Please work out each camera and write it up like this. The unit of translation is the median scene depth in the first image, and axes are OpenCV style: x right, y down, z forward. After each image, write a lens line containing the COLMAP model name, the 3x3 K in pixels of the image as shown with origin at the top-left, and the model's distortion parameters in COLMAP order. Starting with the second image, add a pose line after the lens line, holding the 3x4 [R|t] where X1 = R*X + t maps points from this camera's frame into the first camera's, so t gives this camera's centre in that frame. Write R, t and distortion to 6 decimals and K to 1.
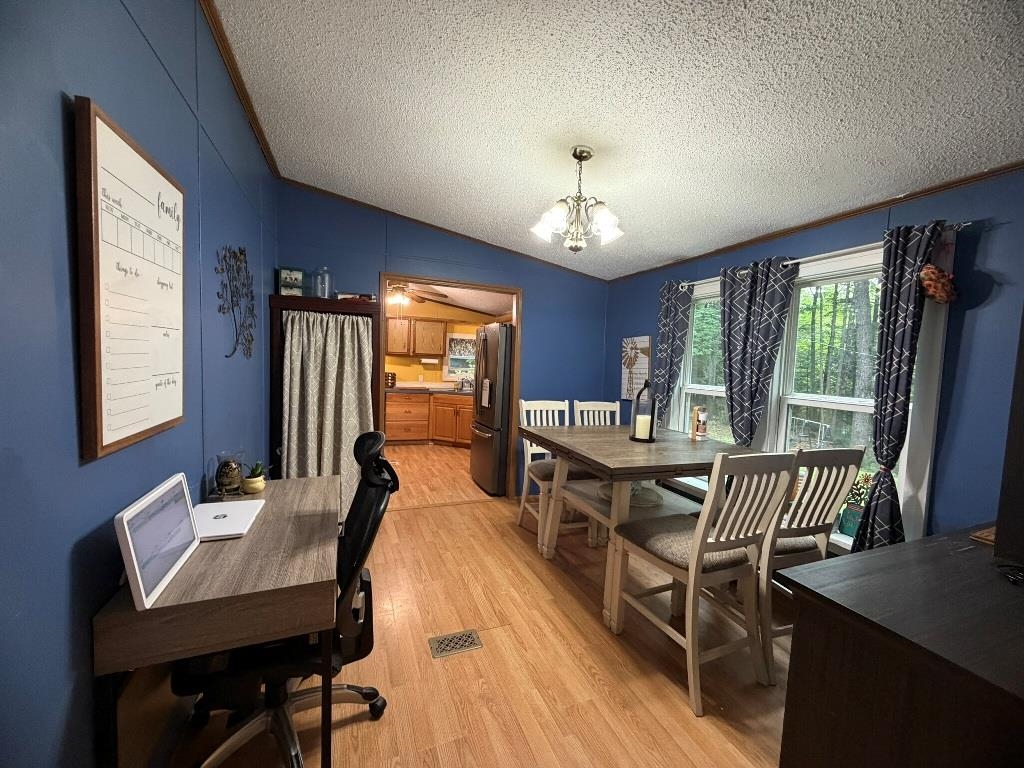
lens RADIAL K [[405.8, 0, 513.3], [0, 405.8, 384.8], [0, 0, 1]] dist [0.002225, -0.000264]
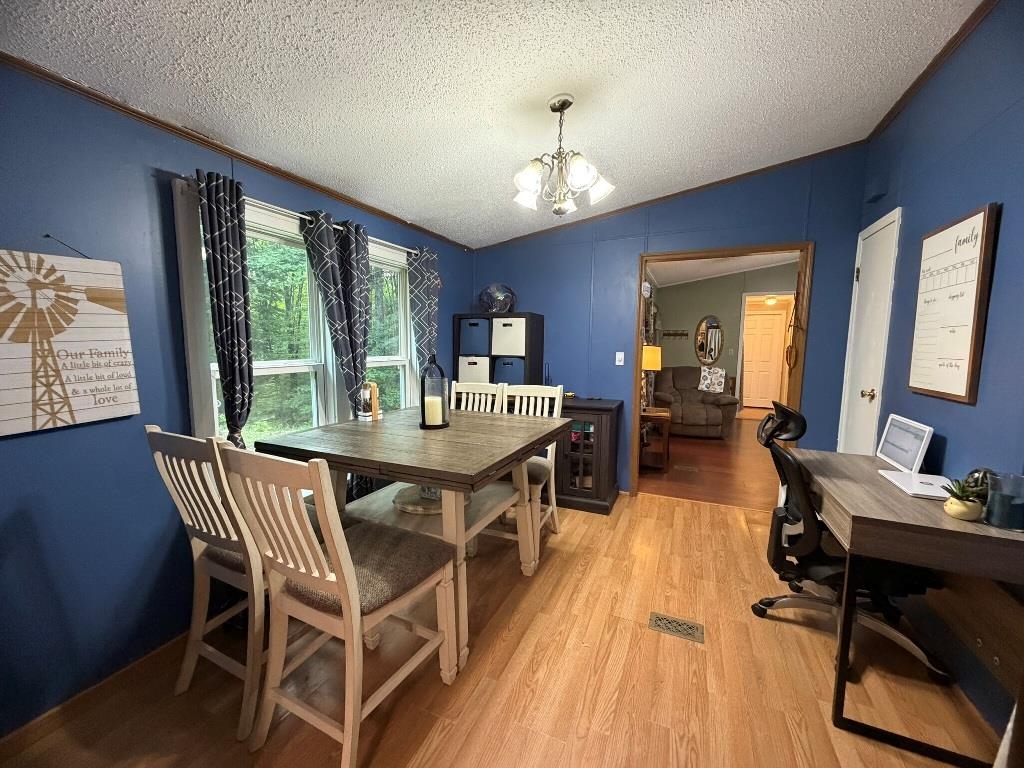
lens RADIAL K [[405.8, 0, 512.7], [0, 405.8, 385.0], [0, 0, 1]] dist [0.002225, -0.000264]
pose [[-0.691770, -0.117229, 0.712538, -0.255559], [0.010241, 0.985043, 0.172004, -0.060325], [-0.722045, 0.126284, -0.680223, 0.956108]]
